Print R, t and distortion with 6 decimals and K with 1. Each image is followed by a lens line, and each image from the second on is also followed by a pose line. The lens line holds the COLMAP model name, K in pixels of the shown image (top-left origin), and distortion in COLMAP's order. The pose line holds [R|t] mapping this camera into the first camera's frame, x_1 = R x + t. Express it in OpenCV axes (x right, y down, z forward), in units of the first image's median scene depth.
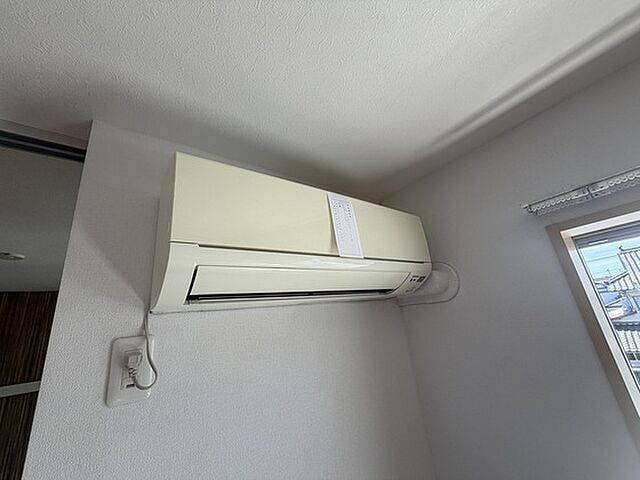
lens RADIAL K [[254.6, 0, 320.0], [0, 254.6, 240.0], [0, 0, 1]] dist [-0.000229, 0.000127]
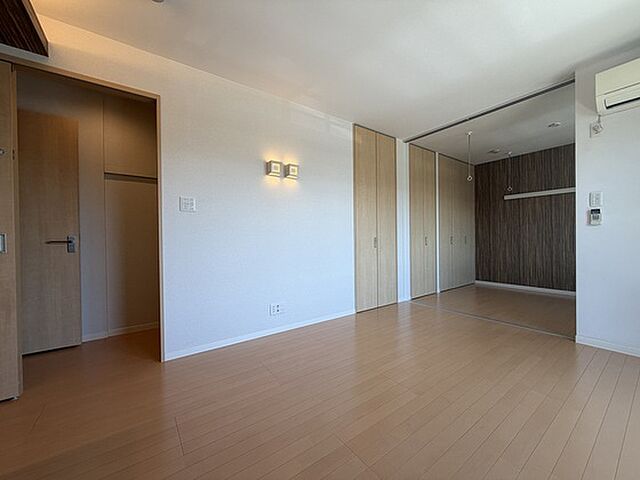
lens RADIAL K [[254.6, 0, 320.0], [0, 254.6, 240.0], [0, 0, 1]] dist [-0.000229, 0.000127]
pose [[0.002618, 0.114420, -0.993429, 3.793283], [0.320651, 0.940880, 0.109213, 0.304282], [0.947194, -0.318830, -0.034226, -3.928778]]
